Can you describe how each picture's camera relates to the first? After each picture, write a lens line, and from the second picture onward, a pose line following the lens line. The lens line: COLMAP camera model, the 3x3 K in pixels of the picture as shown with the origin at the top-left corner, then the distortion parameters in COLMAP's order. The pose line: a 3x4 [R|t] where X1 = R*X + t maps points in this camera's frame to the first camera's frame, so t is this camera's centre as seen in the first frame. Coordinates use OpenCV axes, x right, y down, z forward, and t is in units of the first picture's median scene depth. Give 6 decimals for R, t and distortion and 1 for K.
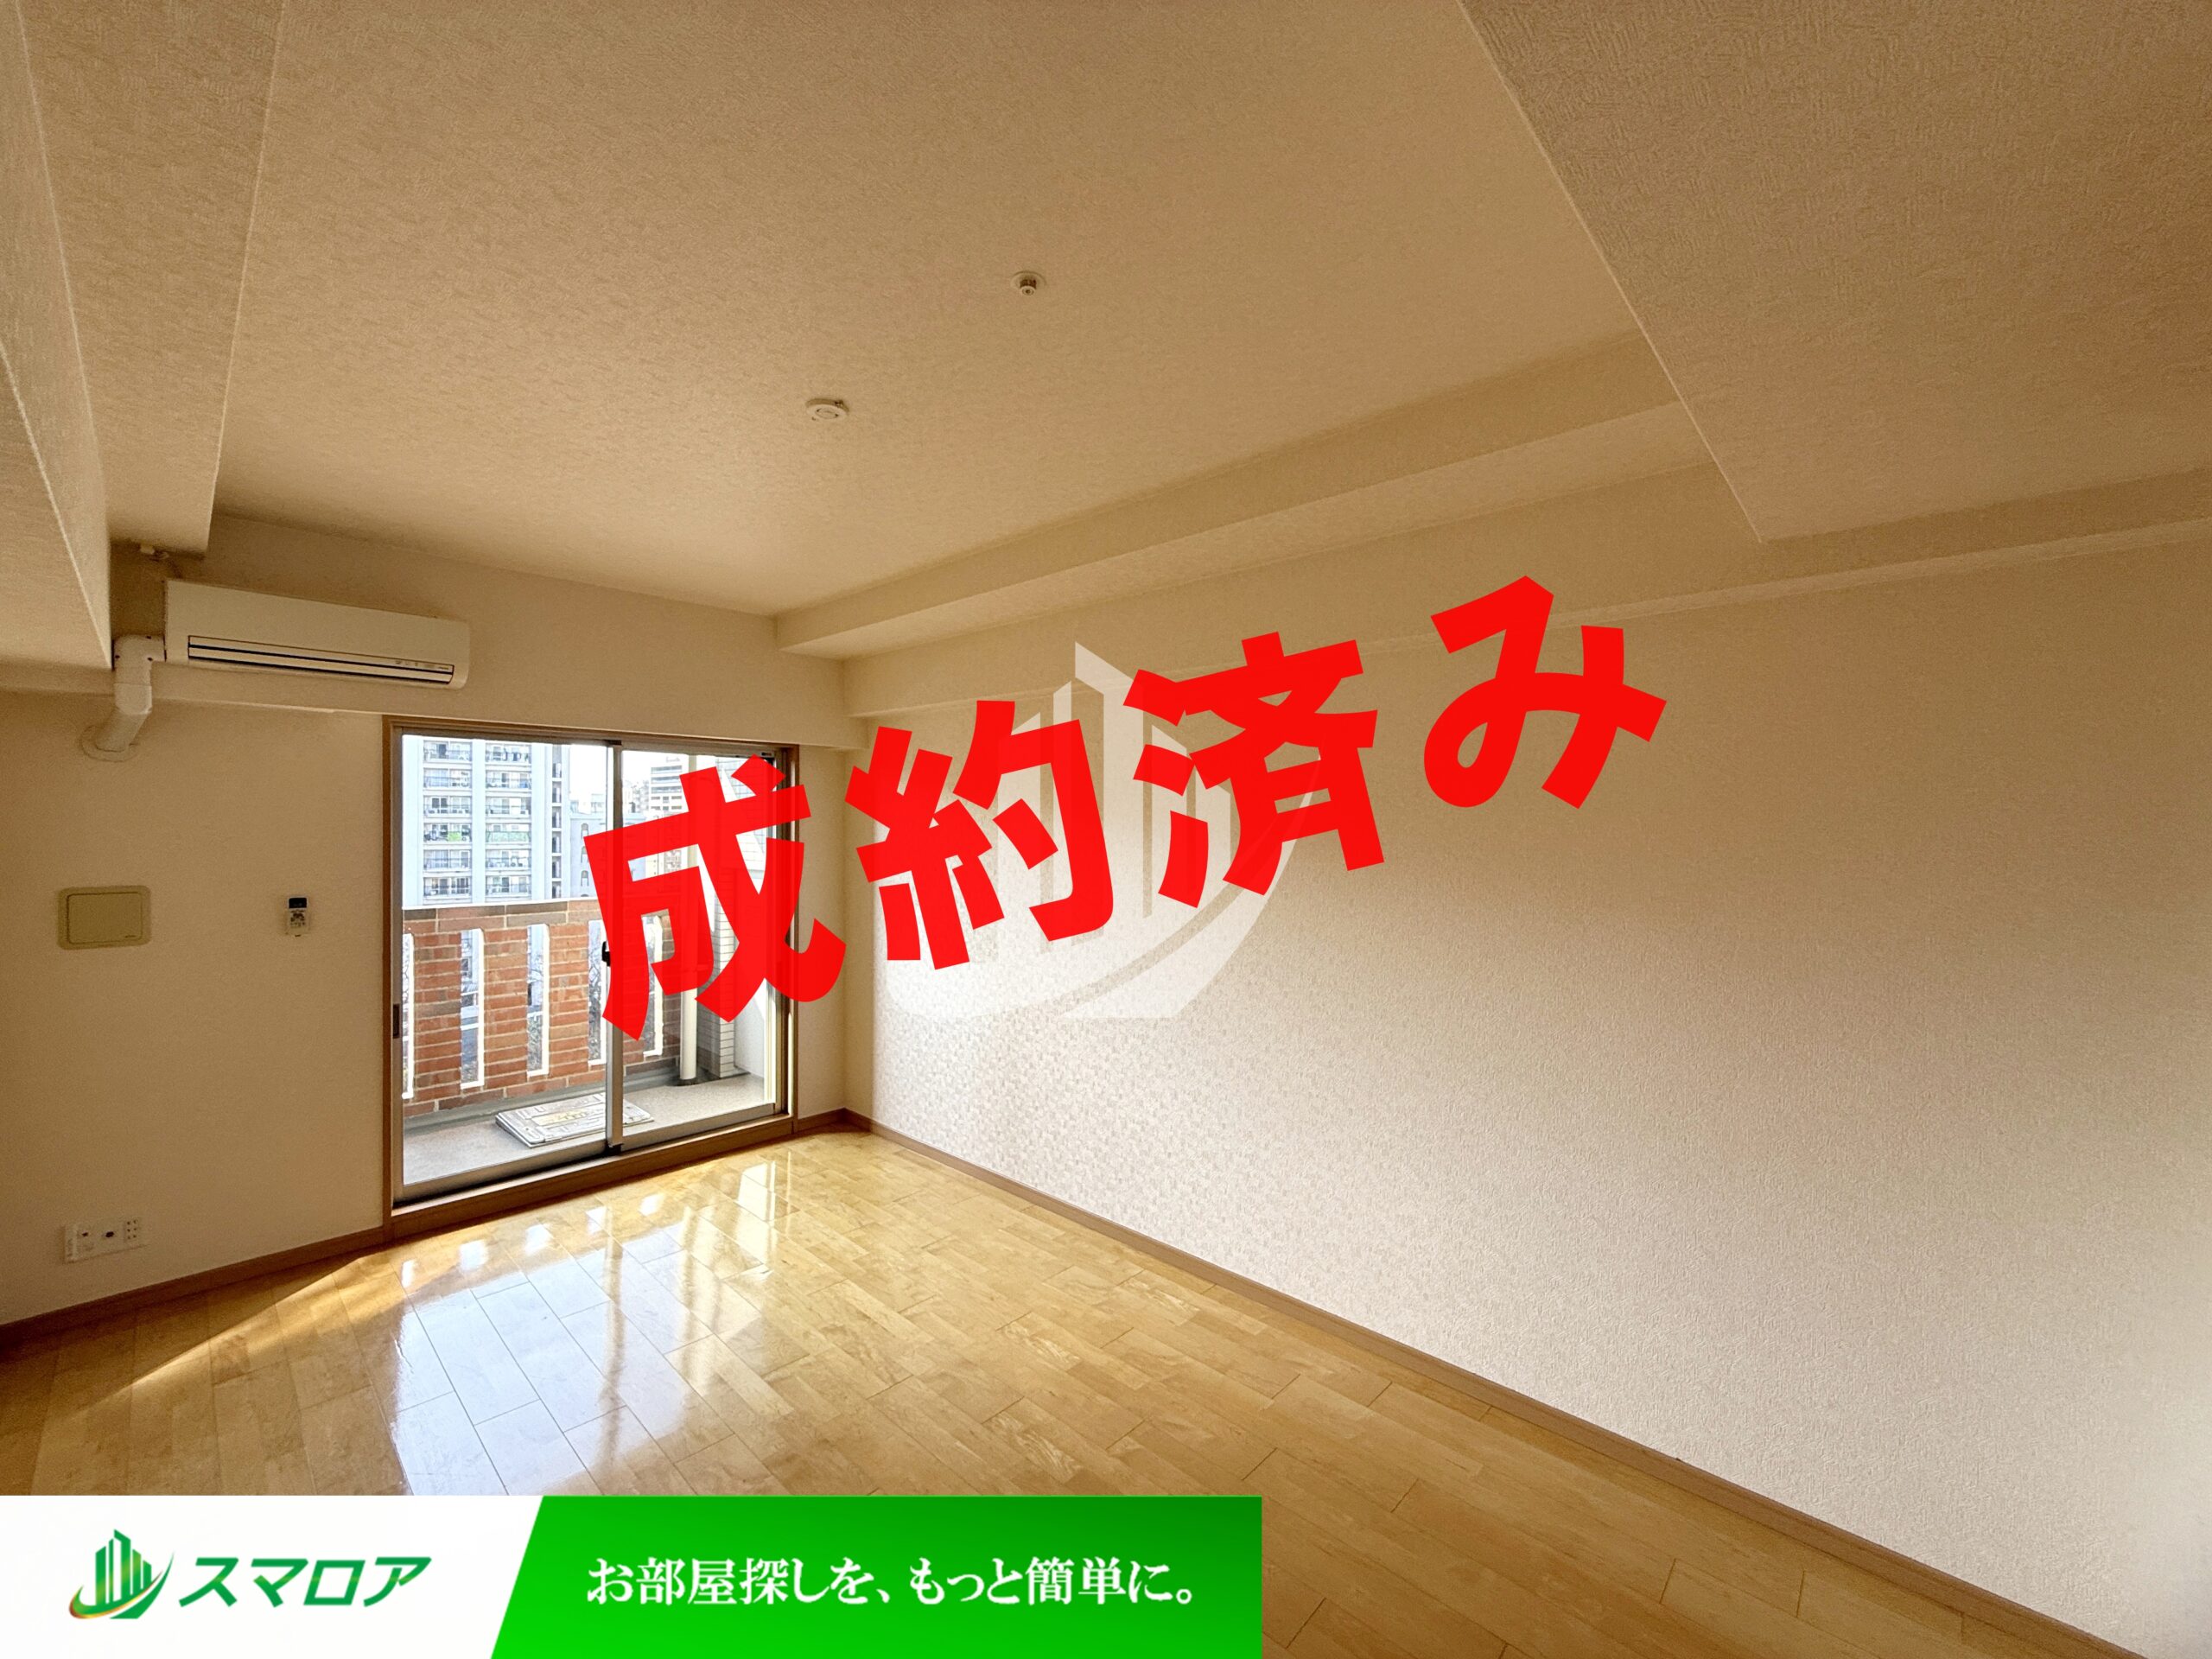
lens RADIAL K [[883.9, 0, 1103.8], [0, 883.9, 826.4], [0, 0, 1]] dist [-0.001839, 0.000211]
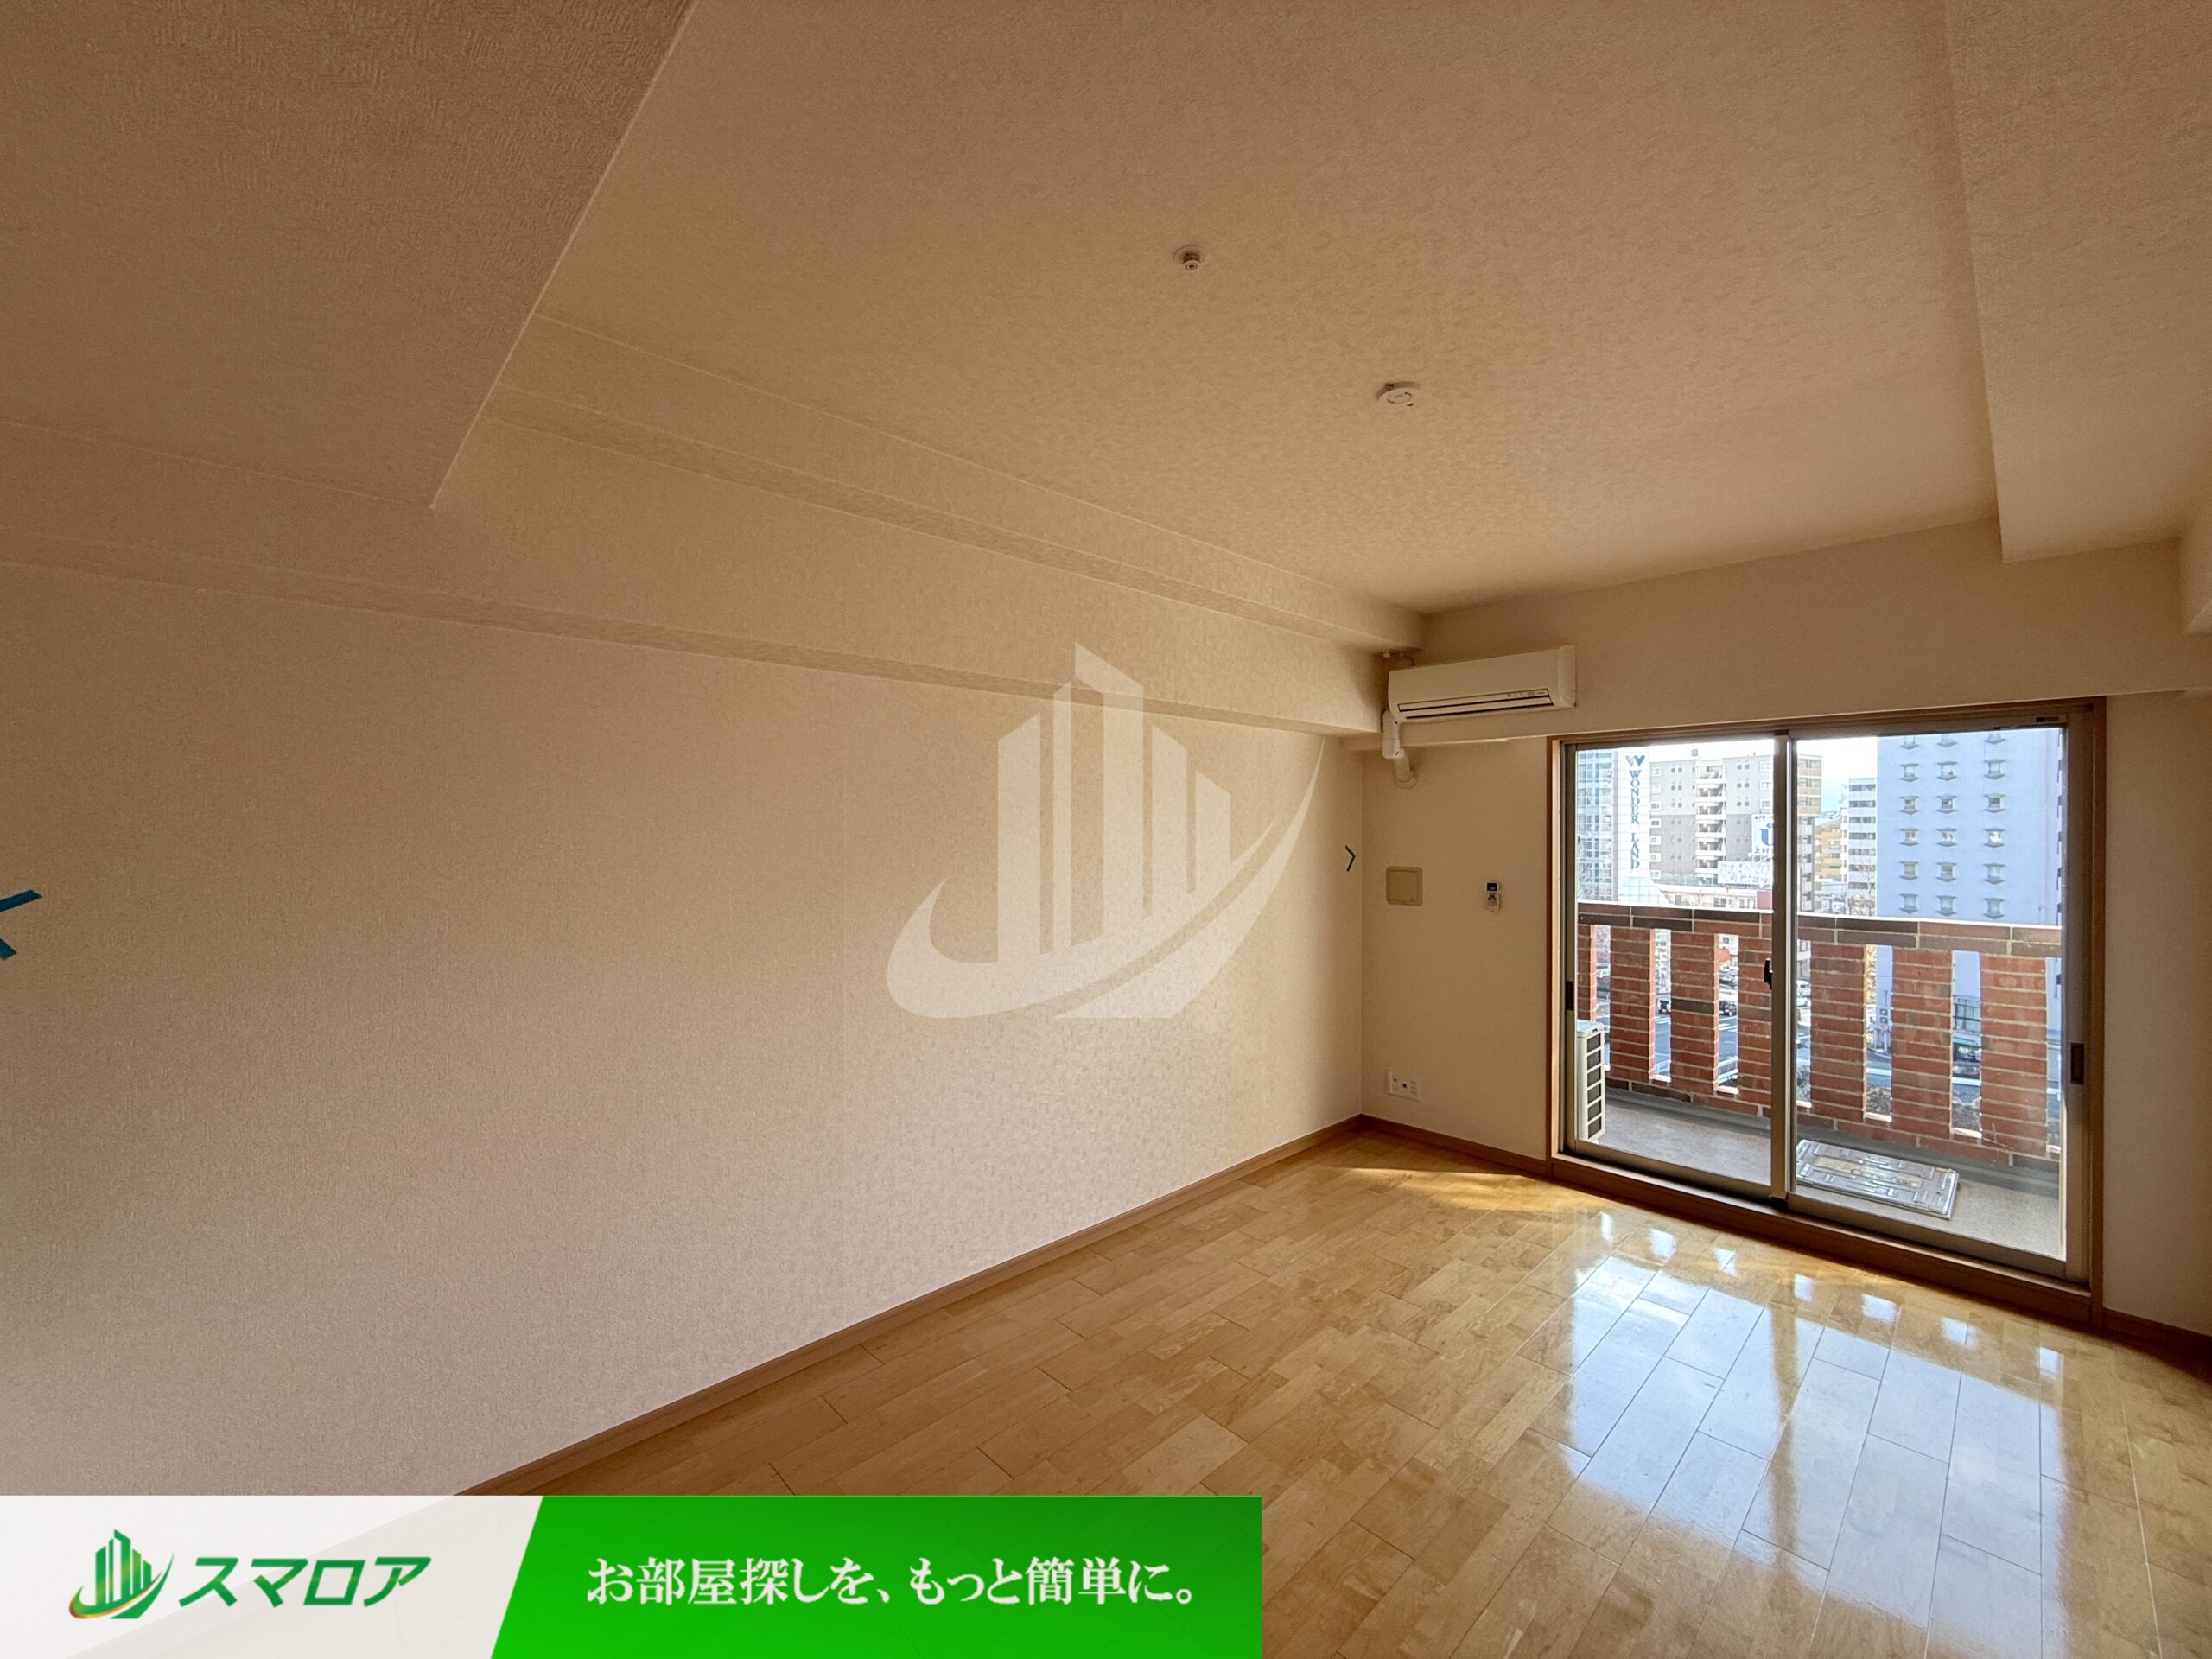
lens RADIAL K [[883.9, 0, 1099.3], [0, 883.9, 825.7], [0, 0, 1]] dist [-0.001839, 0.000211]
pose [[-0.066946, -0.006499, -0.997735, 0.387661], [-0.004450, 0.999971, -0.006215, 0.004712], [0.997747, 0.004024, -0.066973, 0.426024]]
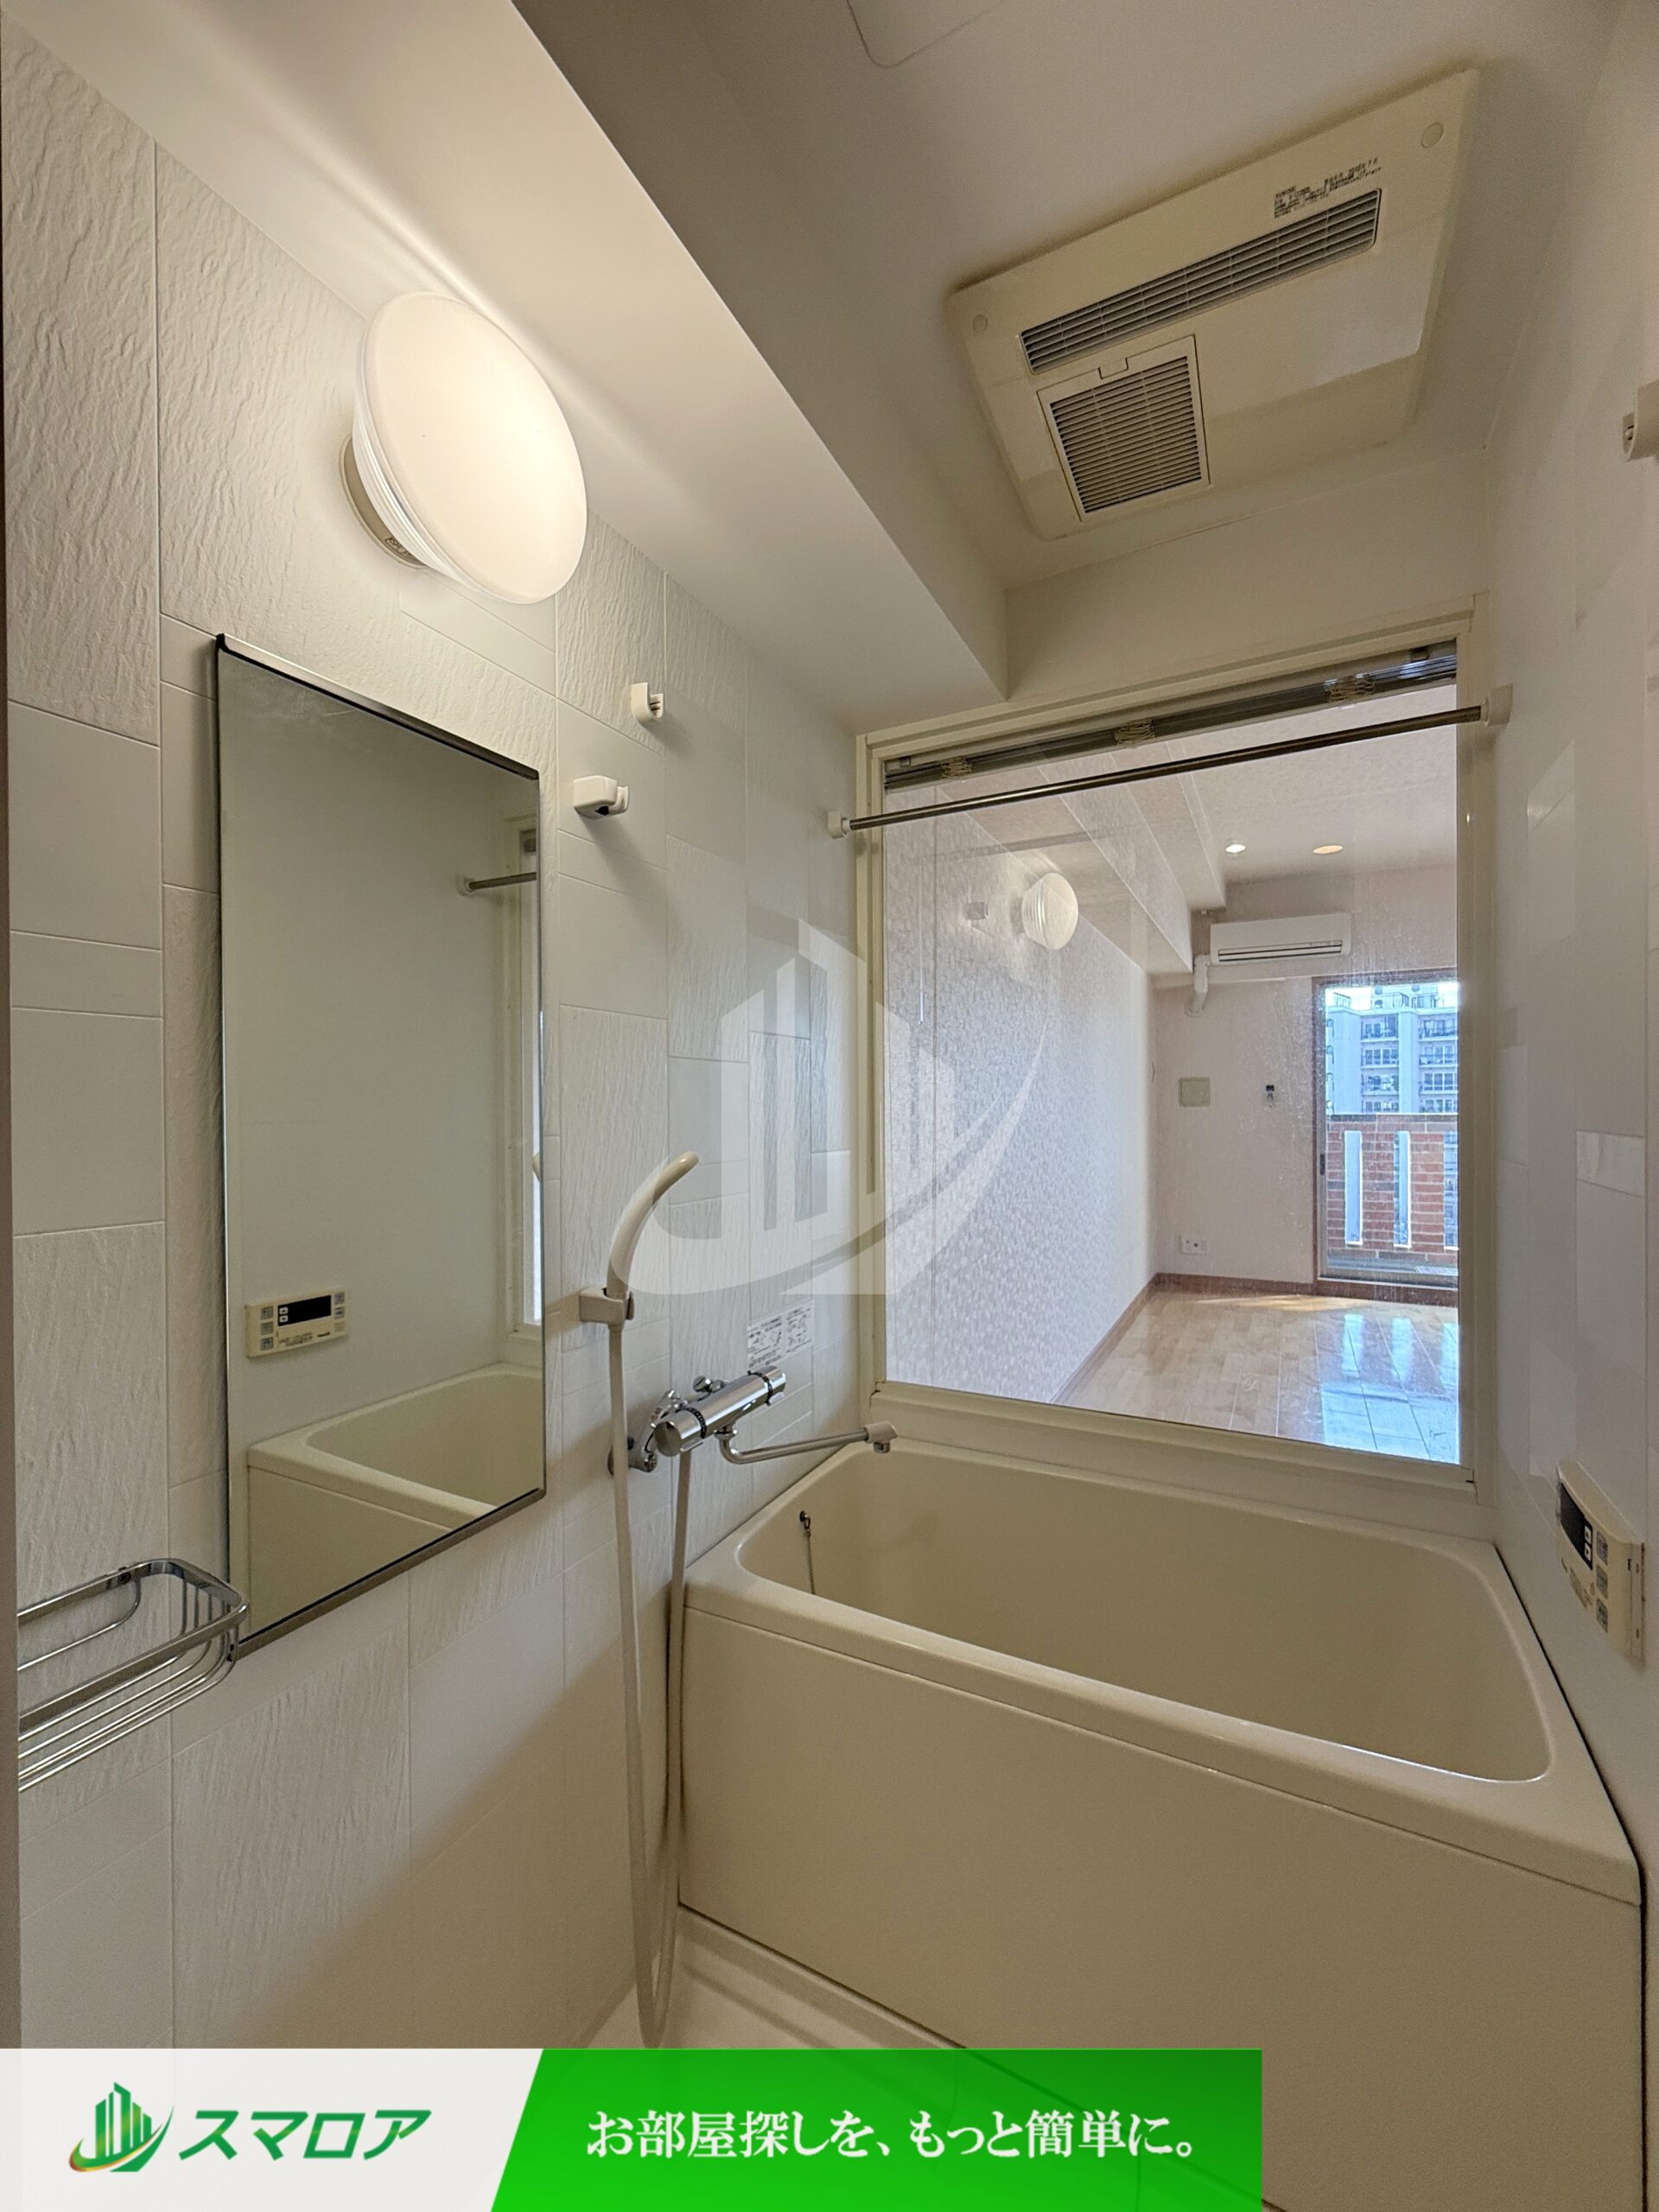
lens RADIAL K [[883.9, 0, 827.5], [0, 883.9, 1108.8], [0, 0, 1]] dist [-0.001839, 0.000211]
pose [[0.263357, -0.001861, -0.964697, 0.503507], [0.002705, 0.999996, -0.001191, 0.110295], [0.964695, -0.002296, 0.263361, -0.297024]]
